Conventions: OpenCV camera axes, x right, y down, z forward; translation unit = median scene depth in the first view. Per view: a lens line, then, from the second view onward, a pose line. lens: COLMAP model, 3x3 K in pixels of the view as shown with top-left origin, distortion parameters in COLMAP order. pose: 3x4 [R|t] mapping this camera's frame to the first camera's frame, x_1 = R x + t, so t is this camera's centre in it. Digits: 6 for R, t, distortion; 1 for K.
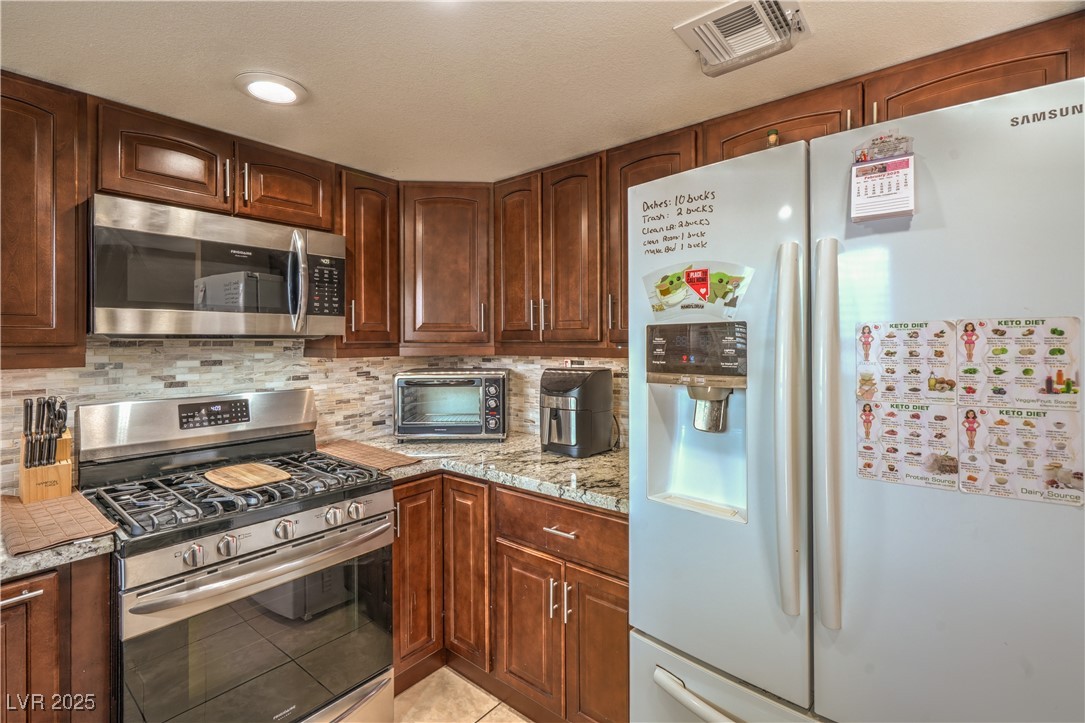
lens RADIAL K [[496.2, 0, 526.4], [0, 496.2, 336.8], [0, 0, 1]] dist [-0.000556, -0.000116]
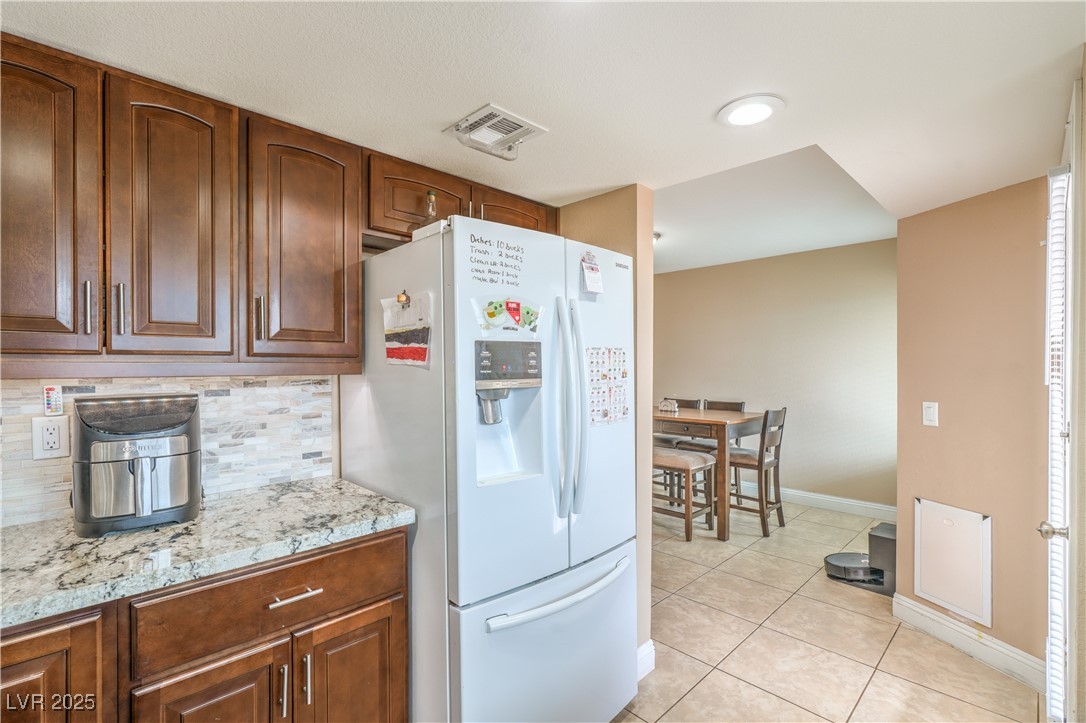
lens RADIAL K [[496.7, 0, 539.0], [0, 496.7, 363.8], [0, 0, 1]] dist [-0.000556, -0.000116]
pose [[0.087540, 0.003316, 0.996156, -0.985809], [-0.009539, 0.999951, -0.002491, 0.035886], [-0.996115, -0.009284, 0.087567, 0.803988]]
